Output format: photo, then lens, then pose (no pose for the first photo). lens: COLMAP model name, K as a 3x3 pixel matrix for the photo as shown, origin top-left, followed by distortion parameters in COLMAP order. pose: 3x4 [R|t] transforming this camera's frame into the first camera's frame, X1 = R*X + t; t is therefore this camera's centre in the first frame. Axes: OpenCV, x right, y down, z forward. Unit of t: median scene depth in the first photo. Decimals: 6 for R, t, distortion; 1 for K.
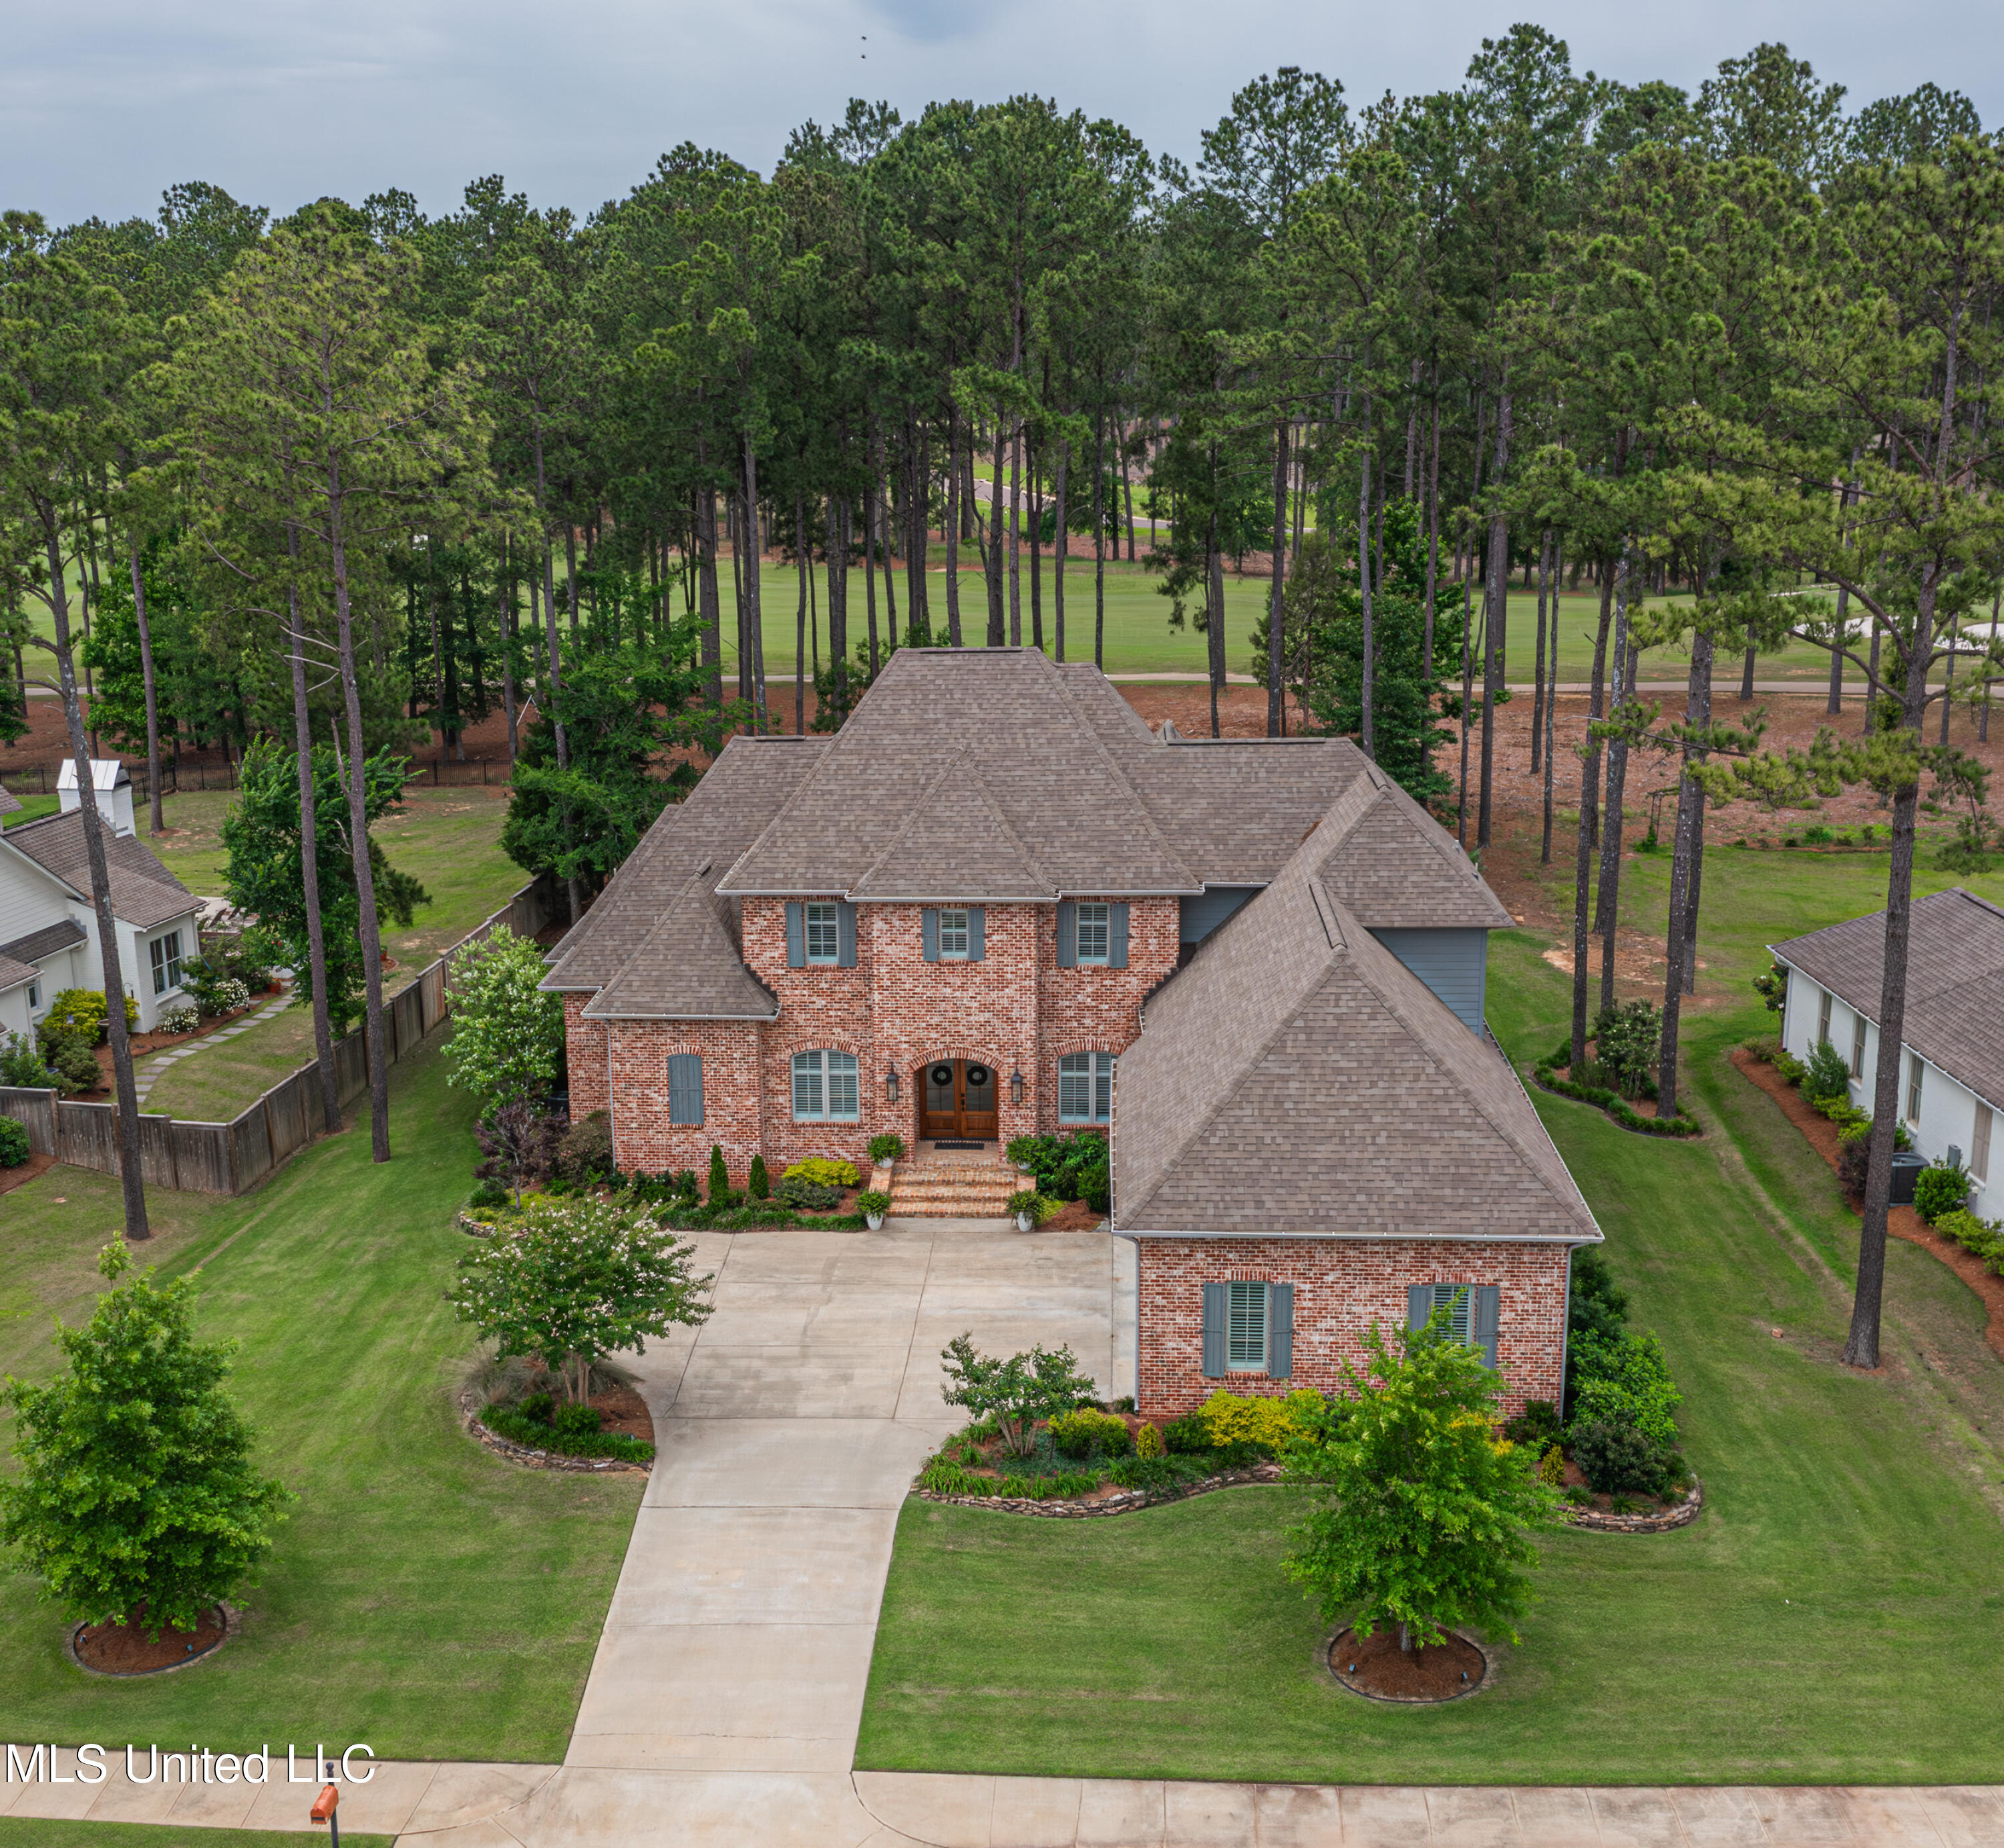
lens RADIAL K [[2518.1, 0, 859.2], [0, 2518.1, 1040.0], [0, 0, 1]] dist [0.015580, 0.000000]
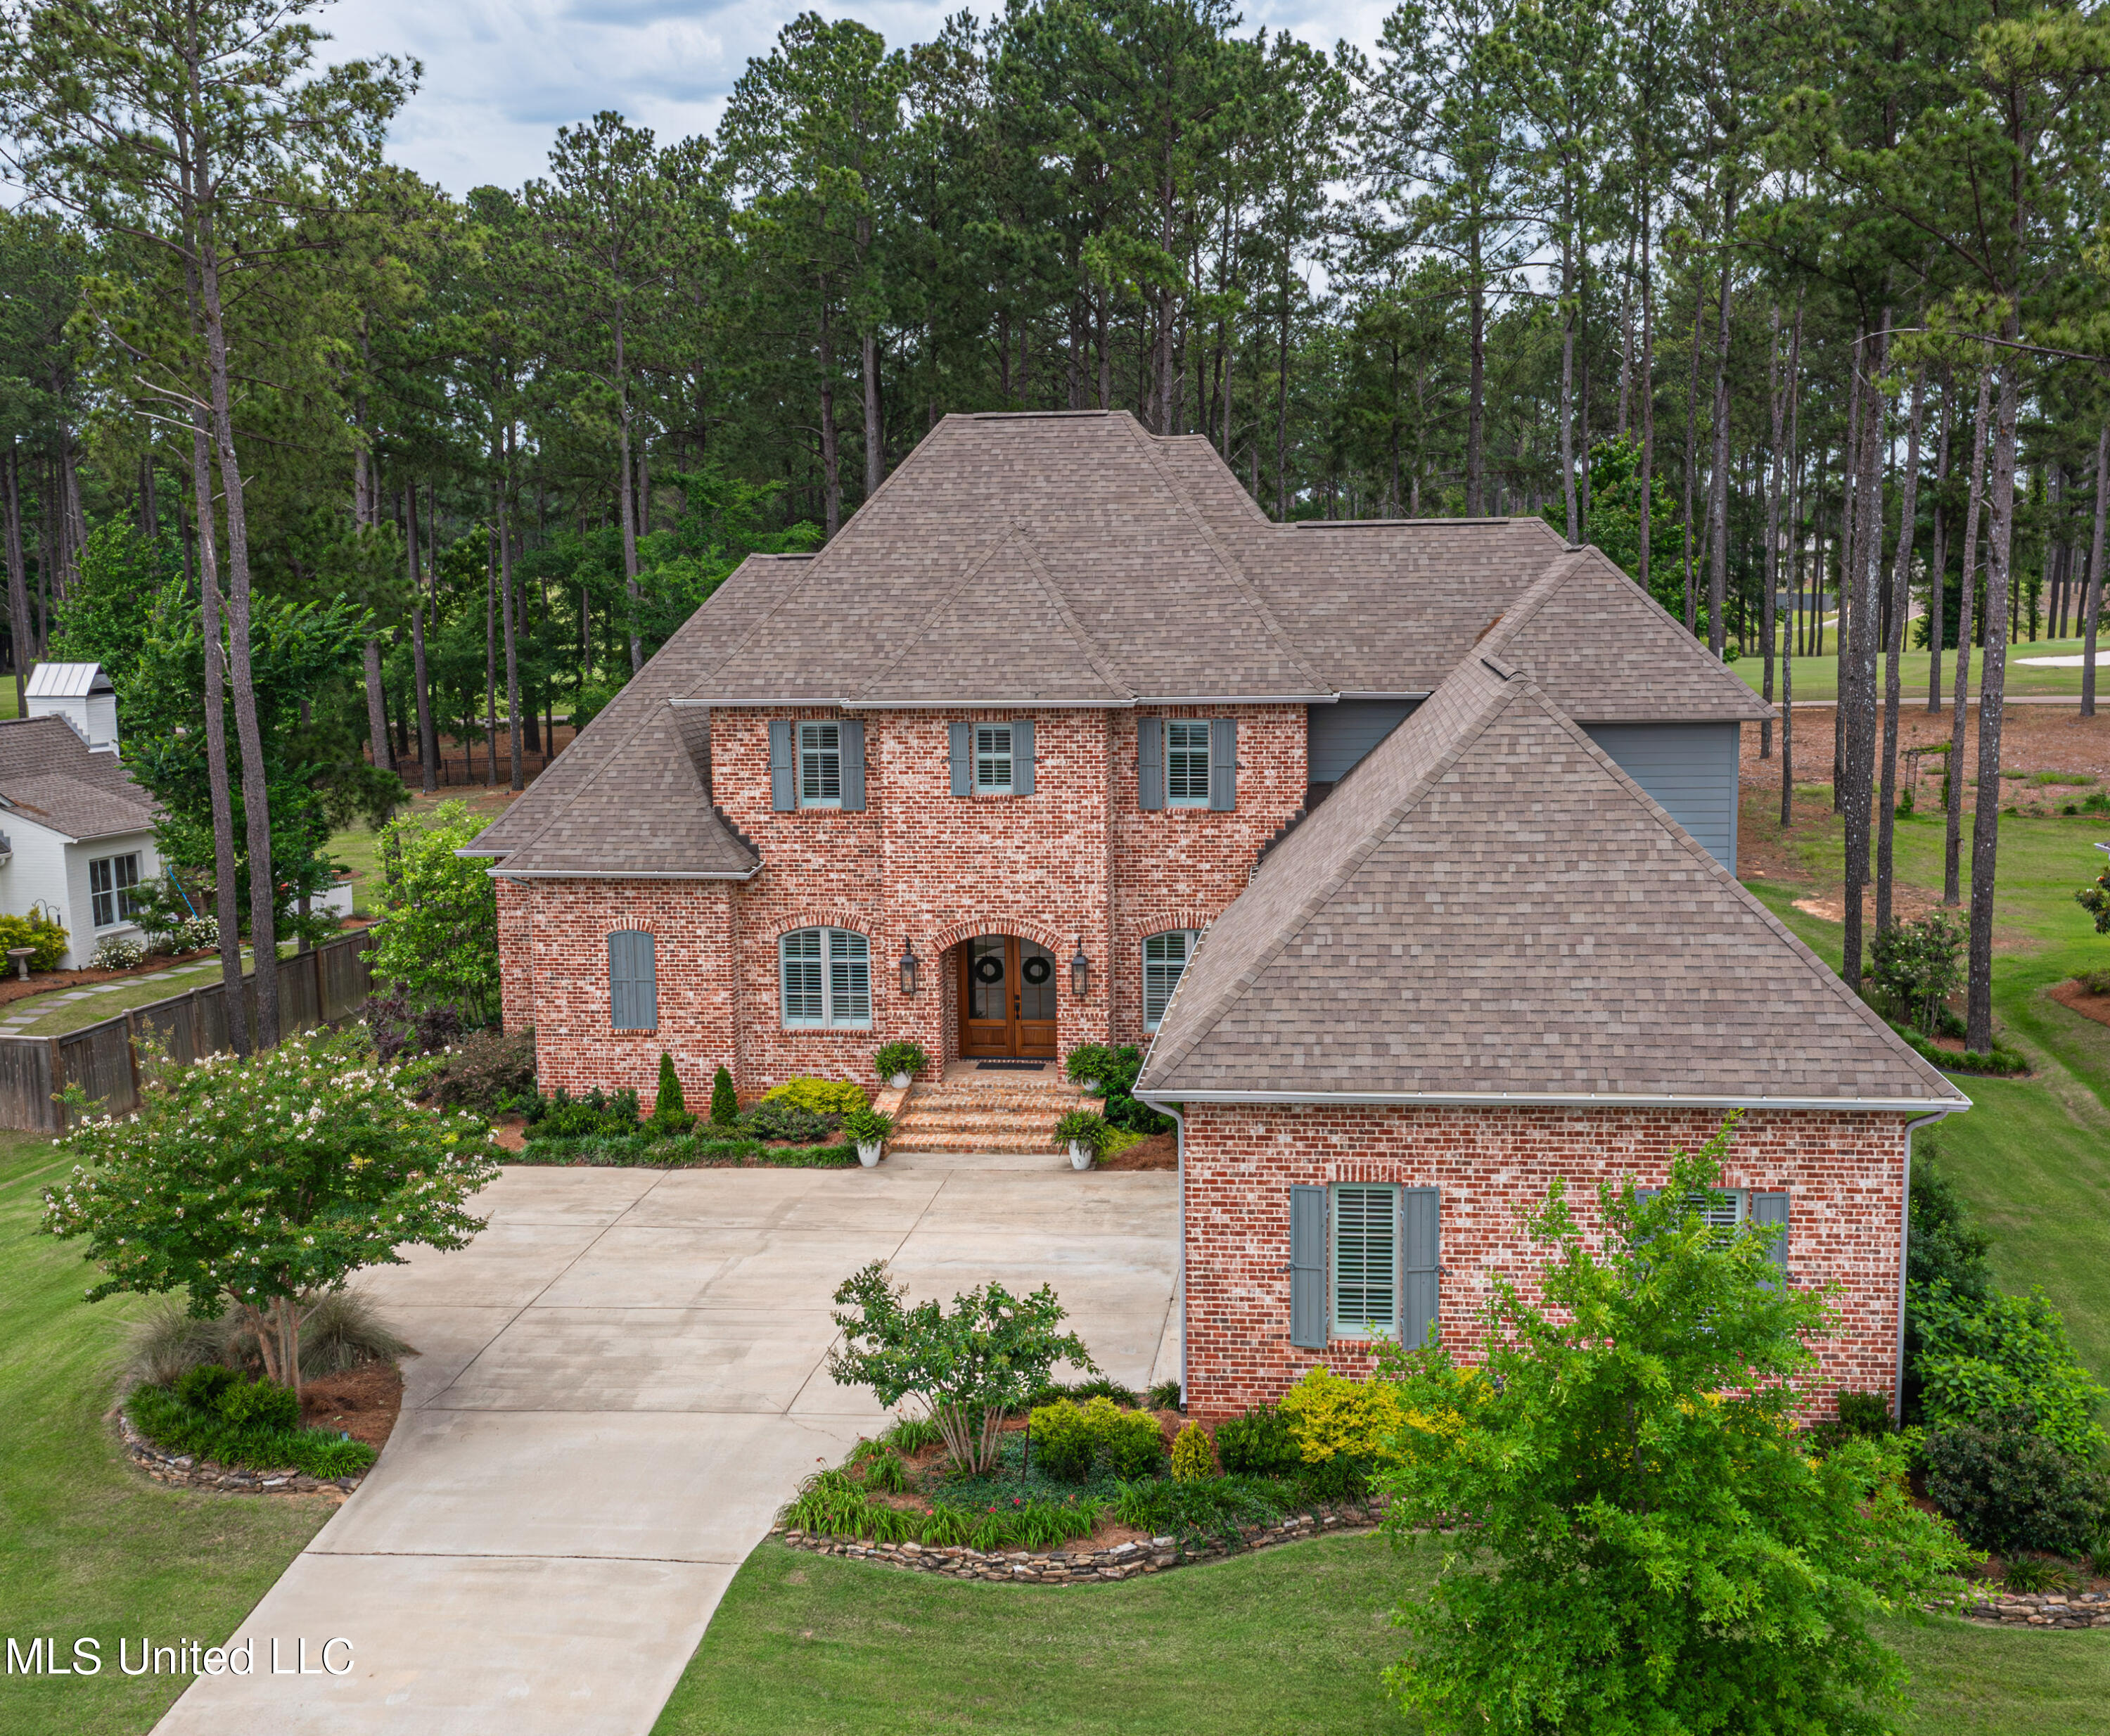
lens RADIAL K [[2244.1, 0, 1090.0], [0, 2244.1, 905.0], [0, 0, 1]] dist [0.007016, 0.000000]
pose [[0.999727, 0.010140, -0.021071, 0.092485], [-0.012498, 0.993290, -0.114976, 0.085447], [0.019764, 0.115208, 0.993145, 0.428393]]
